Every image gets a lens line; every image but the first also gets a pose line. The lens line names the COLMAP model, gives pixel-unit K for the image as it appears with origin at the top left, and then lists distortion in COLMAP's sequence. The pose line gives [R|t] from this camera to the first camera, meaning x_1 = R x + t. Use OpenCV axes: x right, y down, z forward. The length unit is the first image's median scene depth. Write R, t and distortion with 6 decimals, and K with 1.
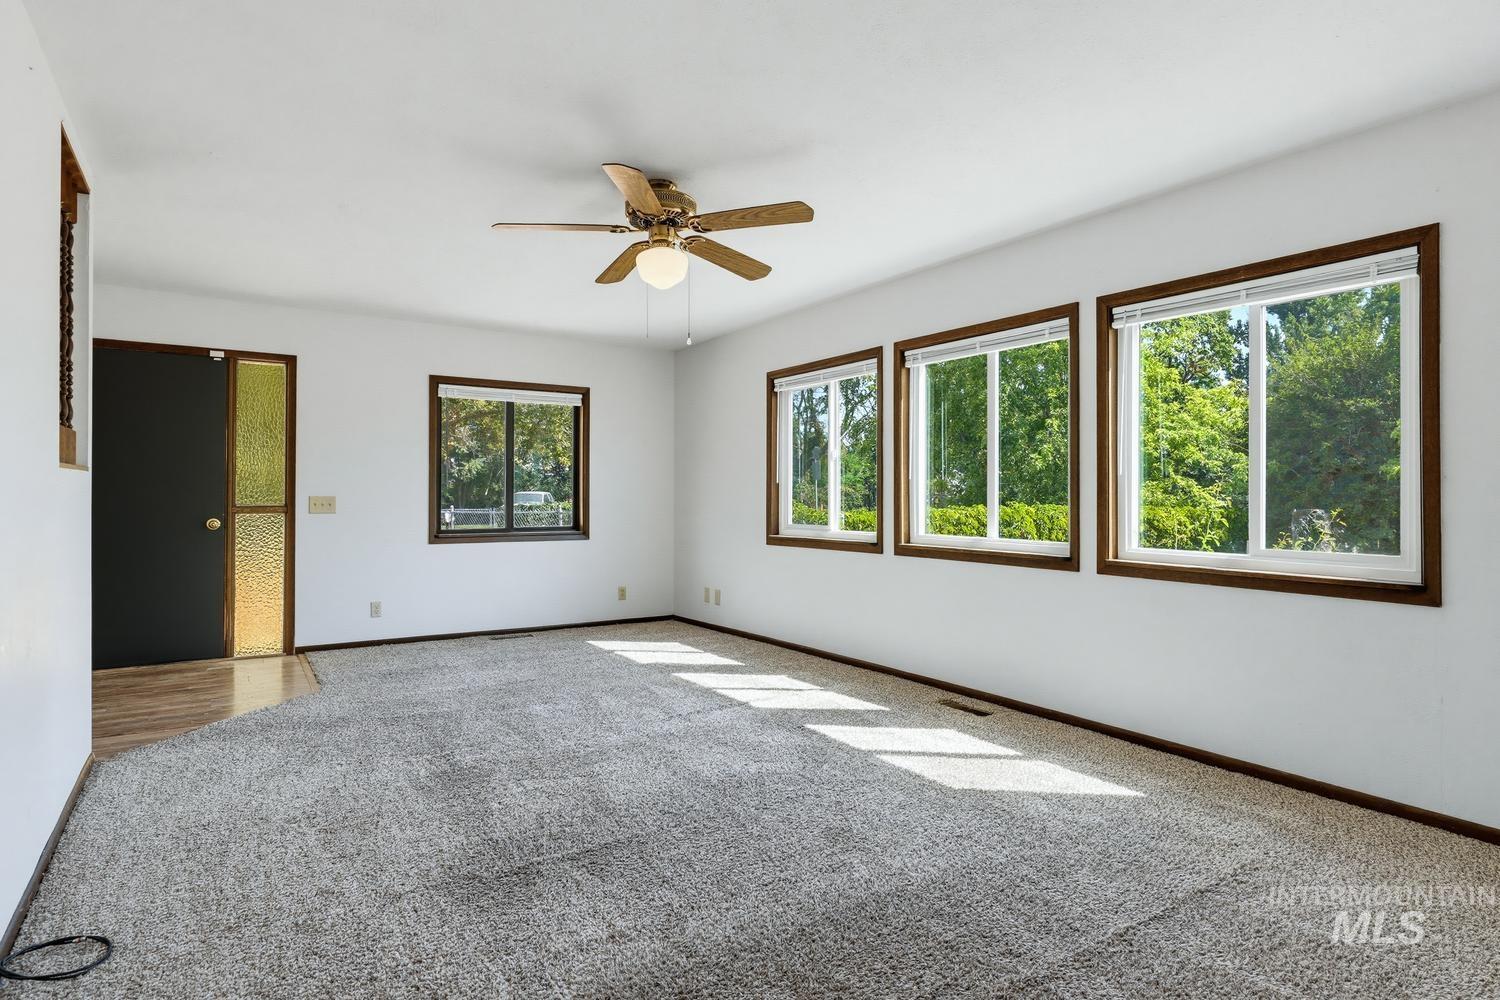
lens RADIAL K [[800.7, 0, 704.4], [0, 800.7, 494.3], [0, 0, 1]] dist [0.002648, 0.000285]
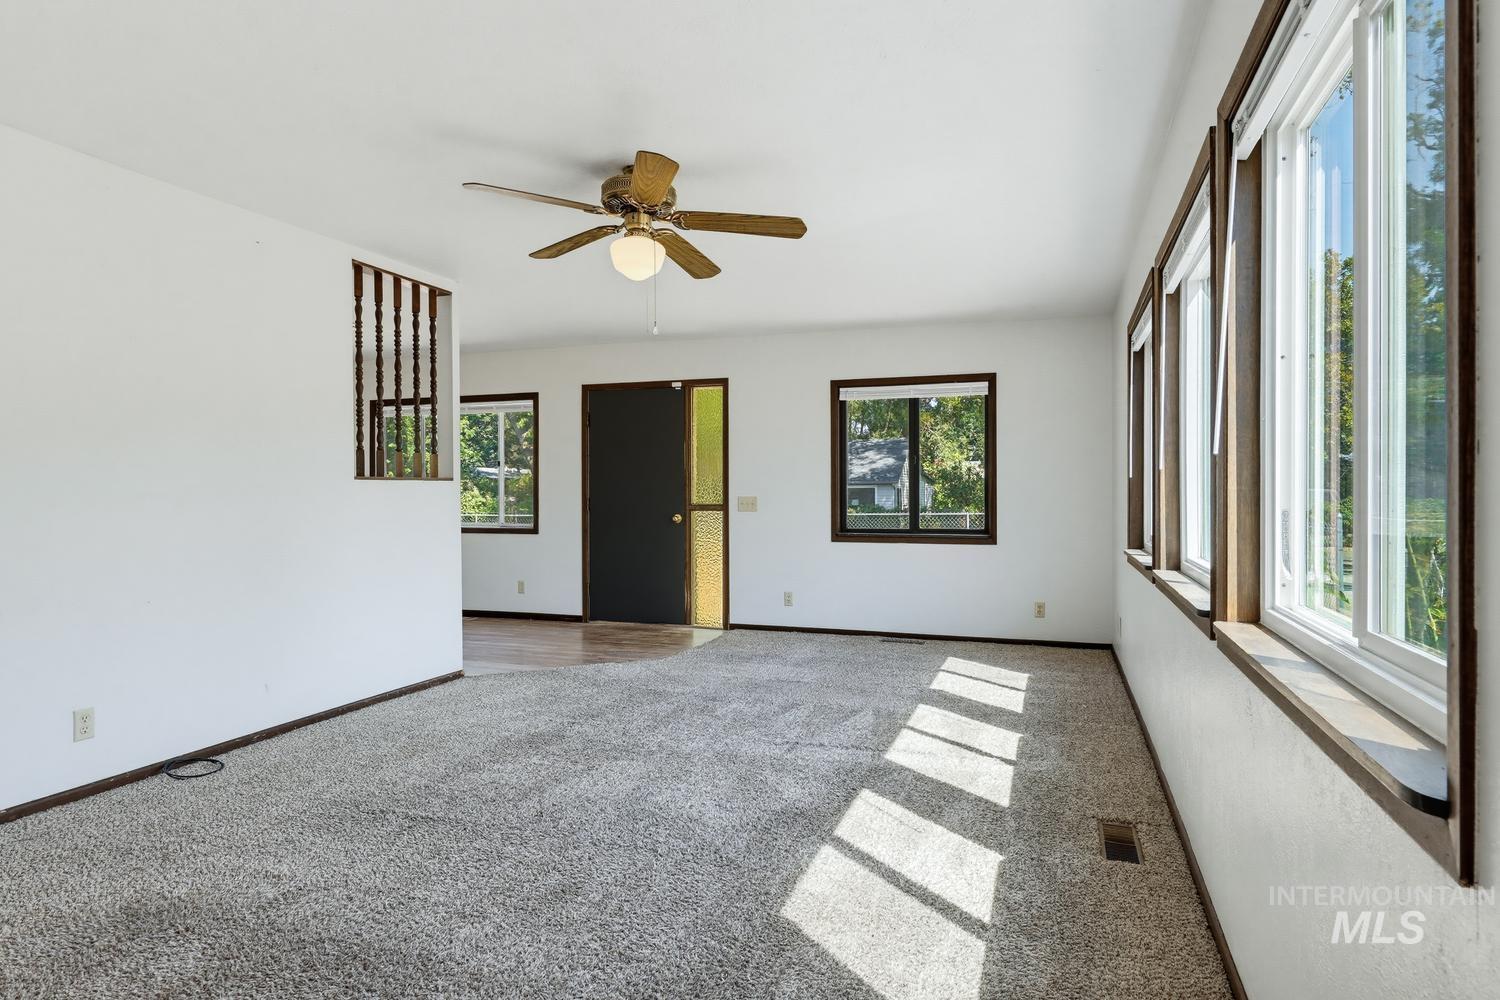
lens RADIAL K [[800.7, 0, 768.0], [0, 800.7, 497.6], [0, 0, 1]] dist [0.002648, 0.000285]
pose [[0.644940, -0.000891, -0.764232, 0.449167], [0.005151, 0.999982, 0.003181, 0.000347], [0.764216, -0.005989, 0.644933, 0.289222]]
